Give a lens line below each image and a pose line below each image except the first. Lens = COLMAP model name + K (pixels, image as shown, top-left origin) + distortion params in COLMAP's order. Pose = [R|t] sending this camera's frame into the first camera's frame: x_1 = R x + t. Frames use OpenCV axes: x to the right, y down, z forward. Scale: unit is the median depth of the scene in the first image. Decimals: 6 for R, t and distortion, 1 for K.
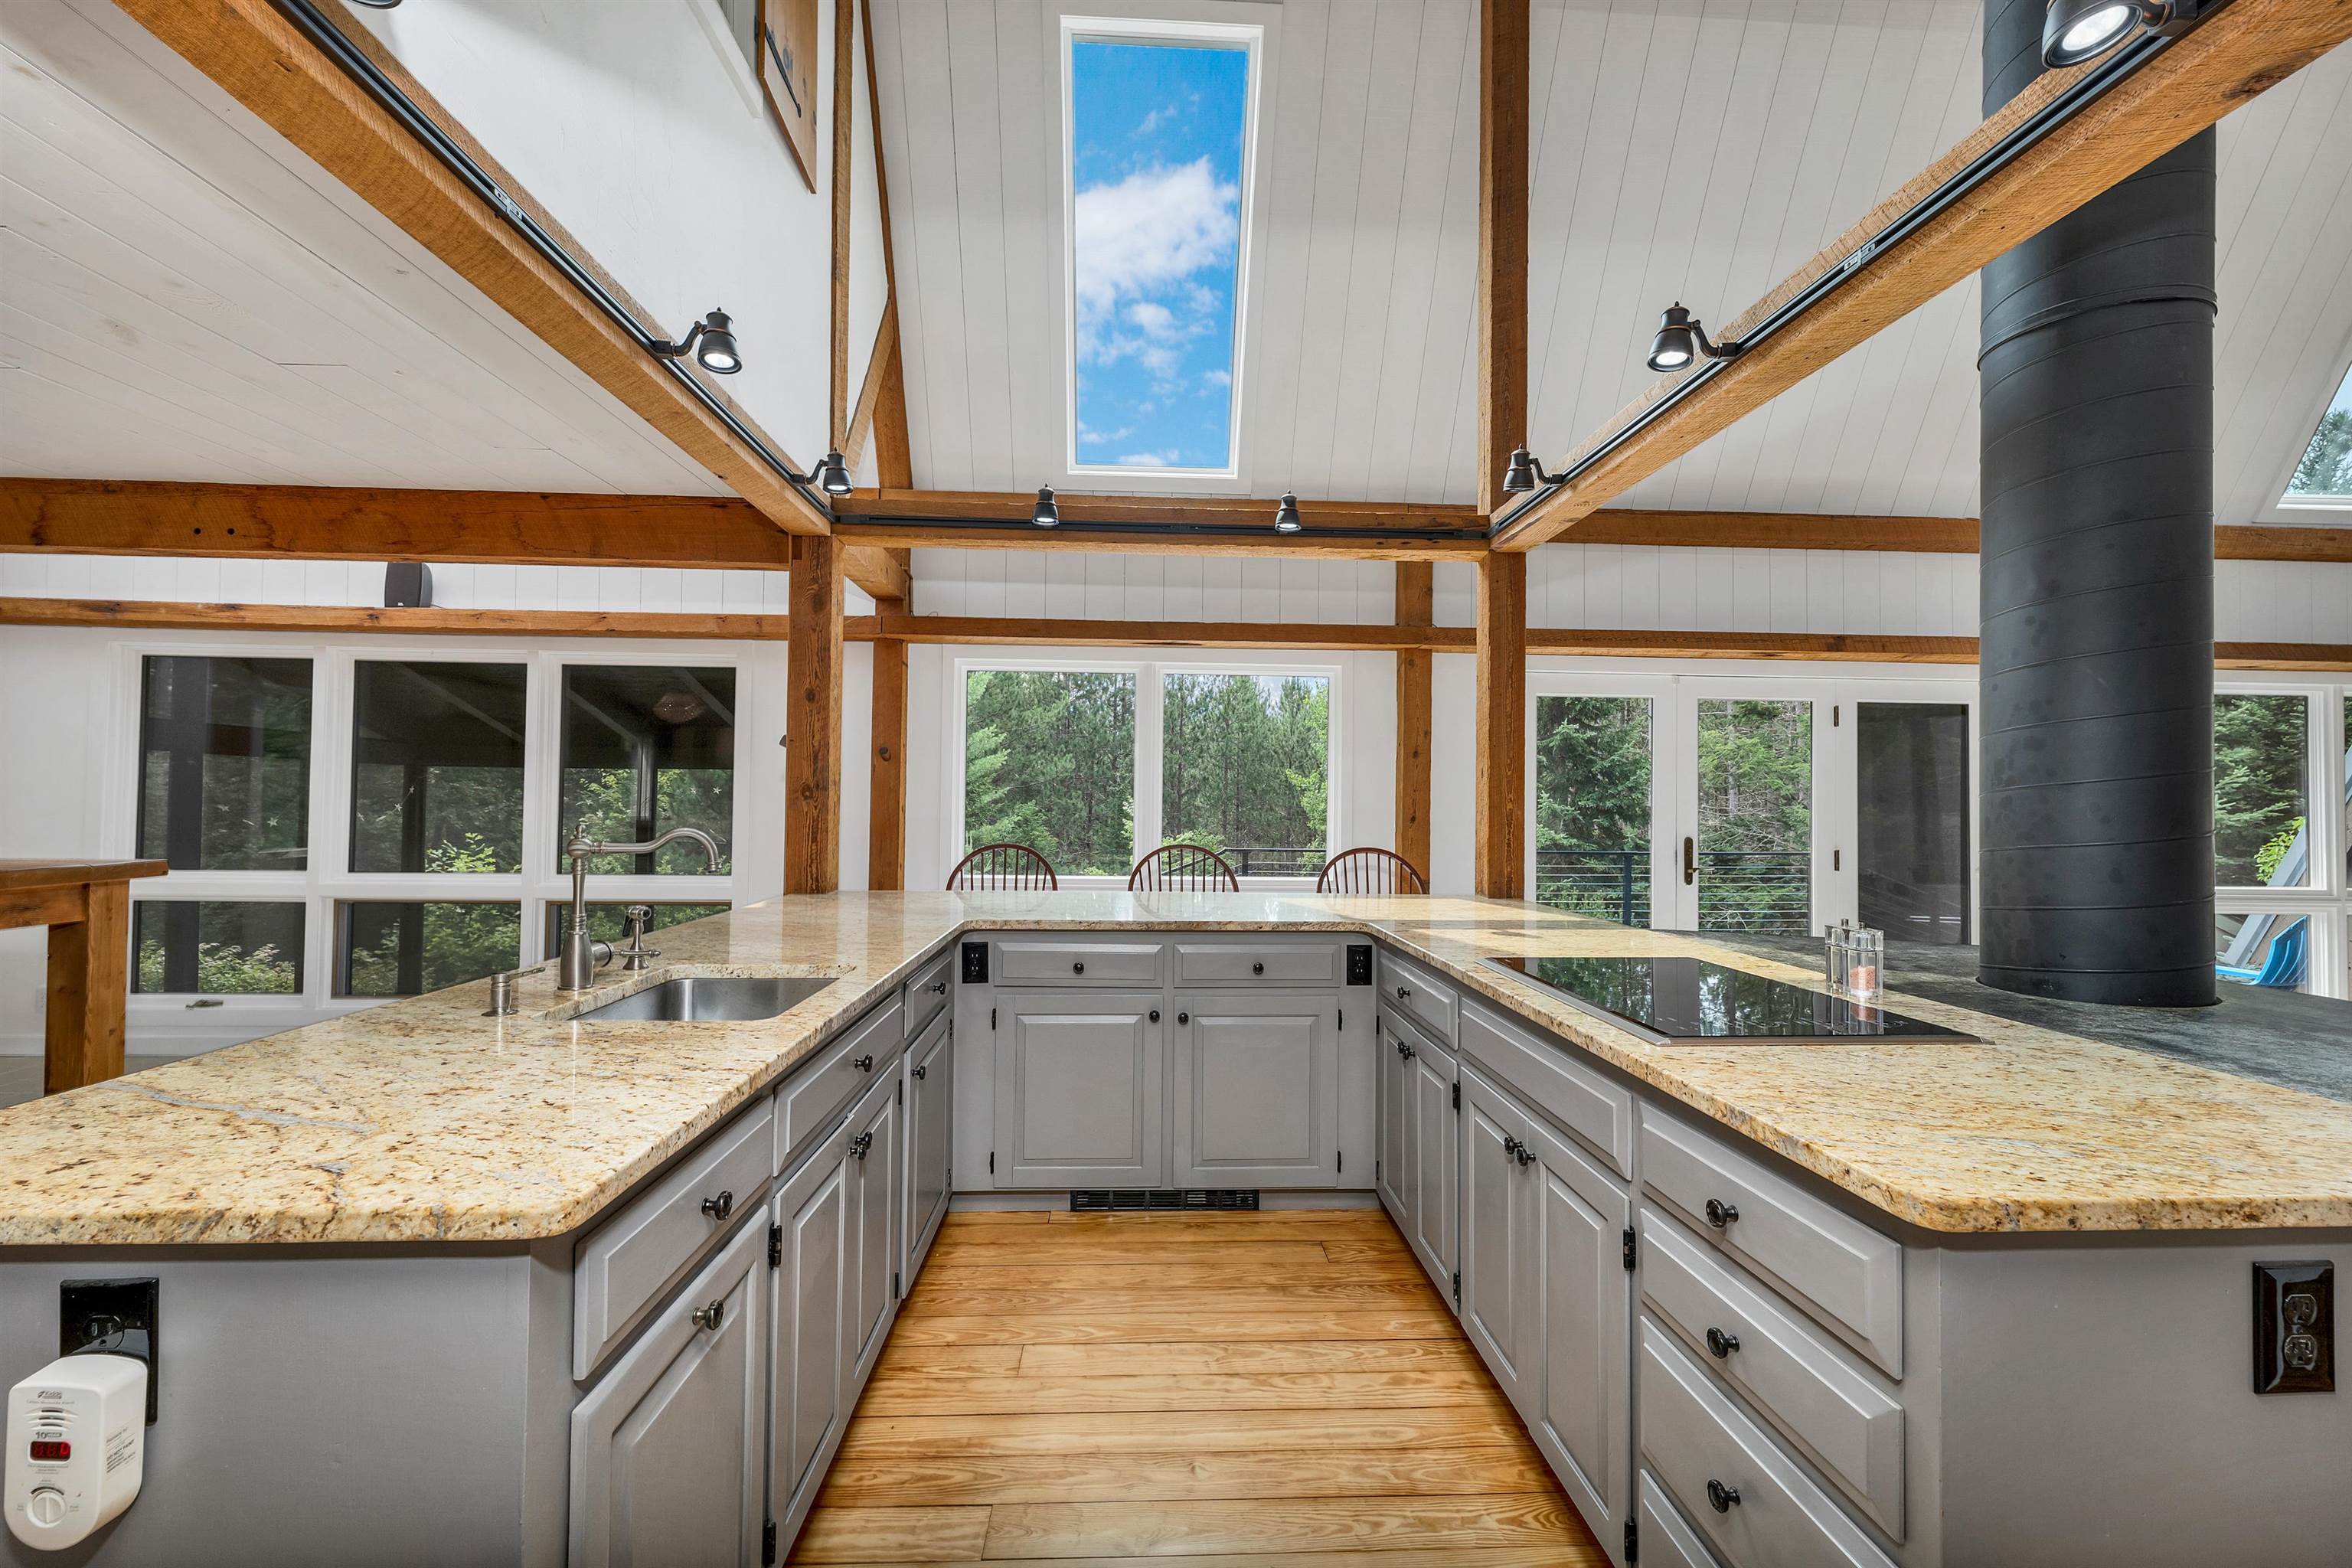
lens RADIAL K [[974.7, 0, 1183.9], [0, 974.7, 783.8], [0, 0, 1]] dist [0.005248, -0.000131]
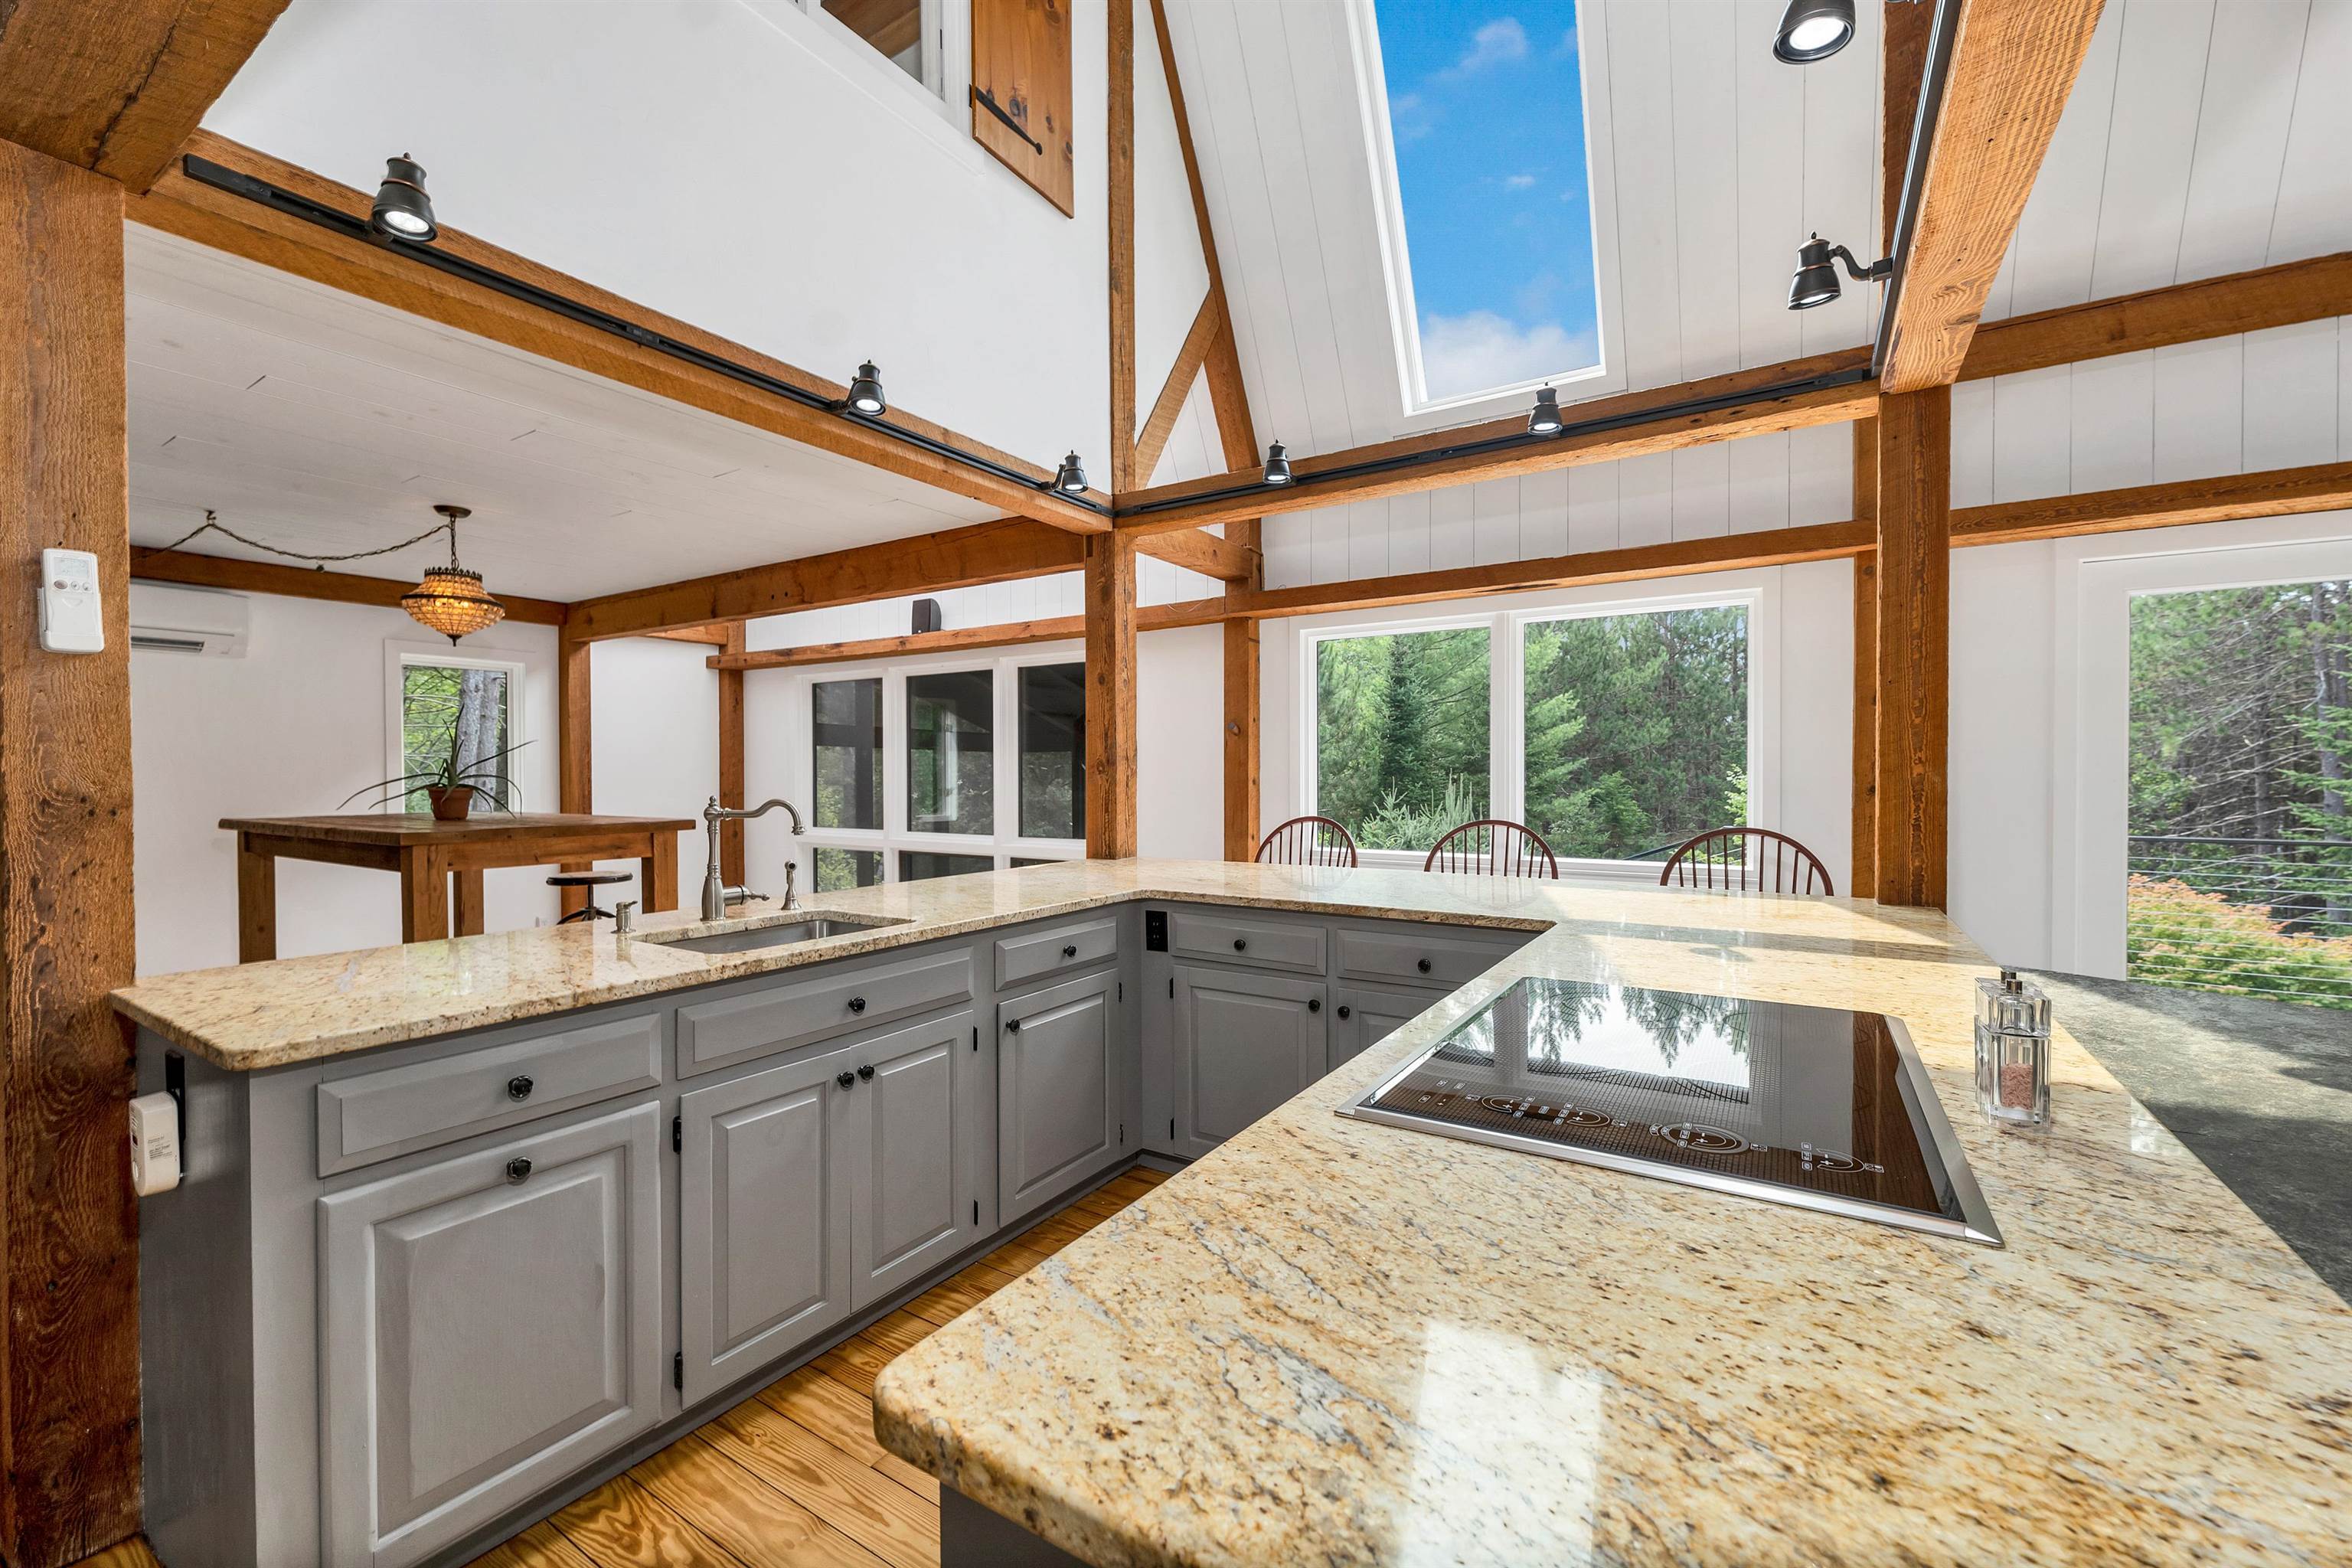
lens RADIAL K [[974.7, 0, 1183.9], [0, 974.7, 783.8], [0, 0, 1]] dist [0.005248, -0.000131]
pose [[0.806250, -0.006692, -0.591537, 0.323503], [0.022856, 0.999542, 0.019845, 0.007547], [0.591133, -0.029520, 0.806033, 0.155346]]
